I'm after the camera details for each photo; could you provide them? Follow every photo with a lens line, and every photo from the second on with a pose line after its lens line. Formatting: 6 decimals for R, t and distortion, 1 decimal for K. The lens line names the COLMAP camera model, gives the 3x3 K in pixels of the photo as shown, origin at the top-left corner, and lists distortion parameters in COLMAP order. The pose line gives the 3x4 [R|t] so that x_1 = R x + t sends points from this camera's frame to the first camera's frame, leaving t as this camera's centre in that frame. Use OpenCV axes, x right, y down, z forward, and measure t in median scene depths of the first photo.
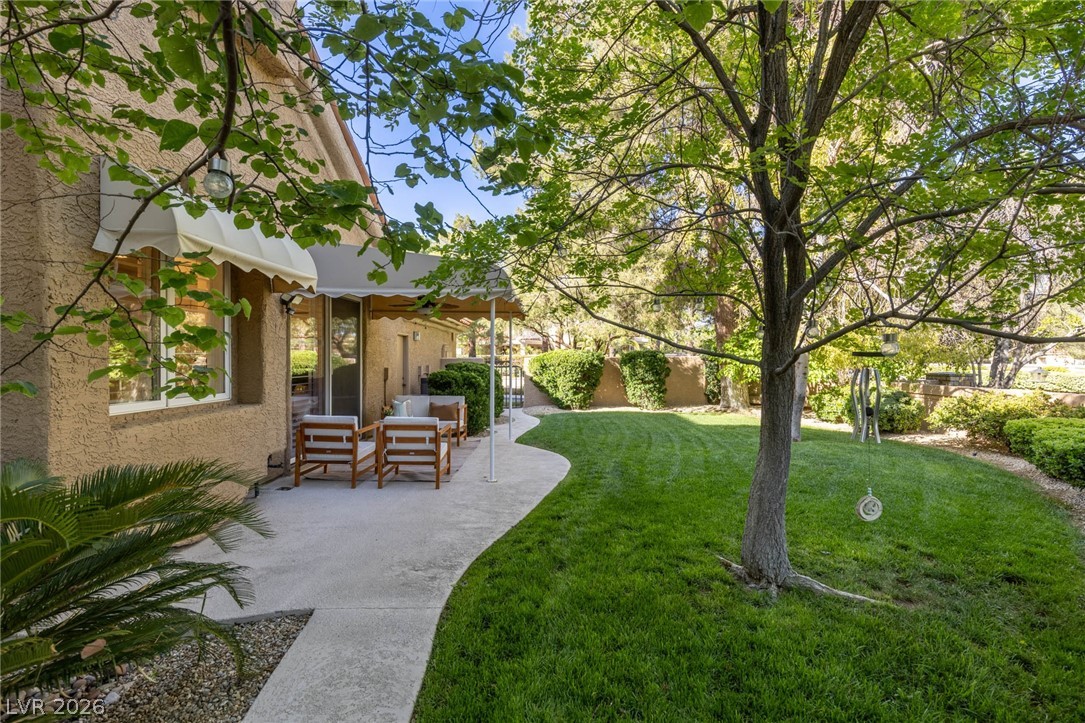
lens RADIAL K [[488.2, 0, 542.5], [0, 488.2, 361.5], [0, 0, 1]] dist [-0.000383, 0.000029]
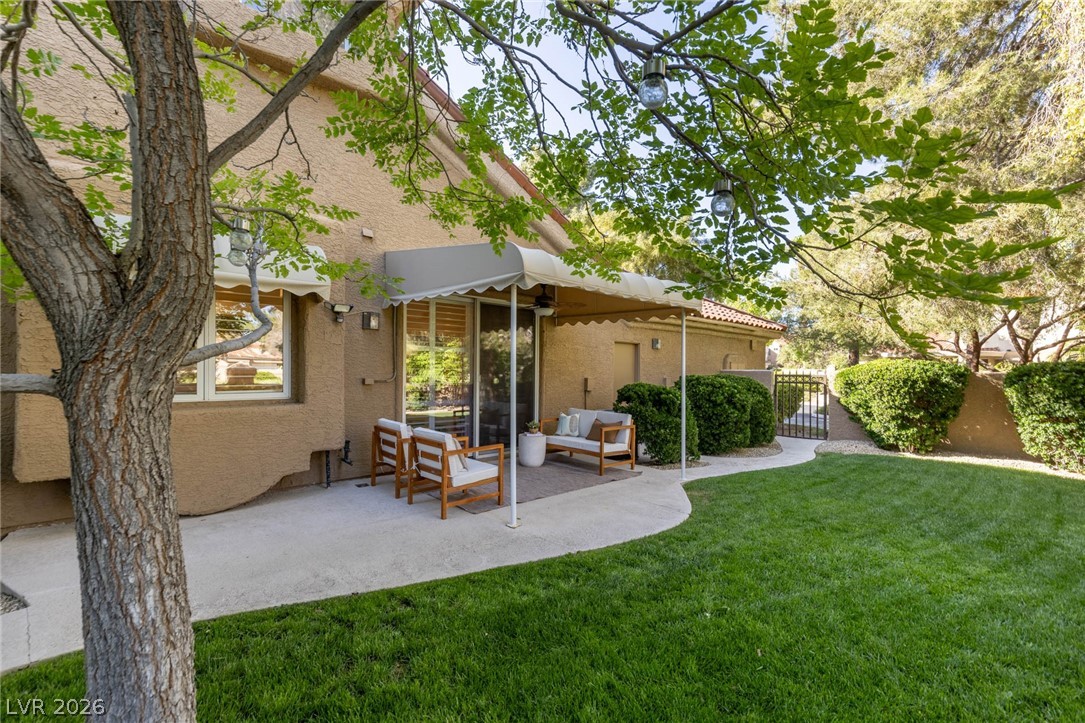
lens RADIAL K [[488.8, 0, 544.3], [0, 488.8, 373.3], [0, 0, 1]] dist [0.017406, 0.000094]
pose [[0.702672, 0.017392, -0.711301, 0.202137], [-0.020515, 0.999781, 0.004180, 0.001364], [0.711218, 0.011656, 0.702875, 0.213233]]
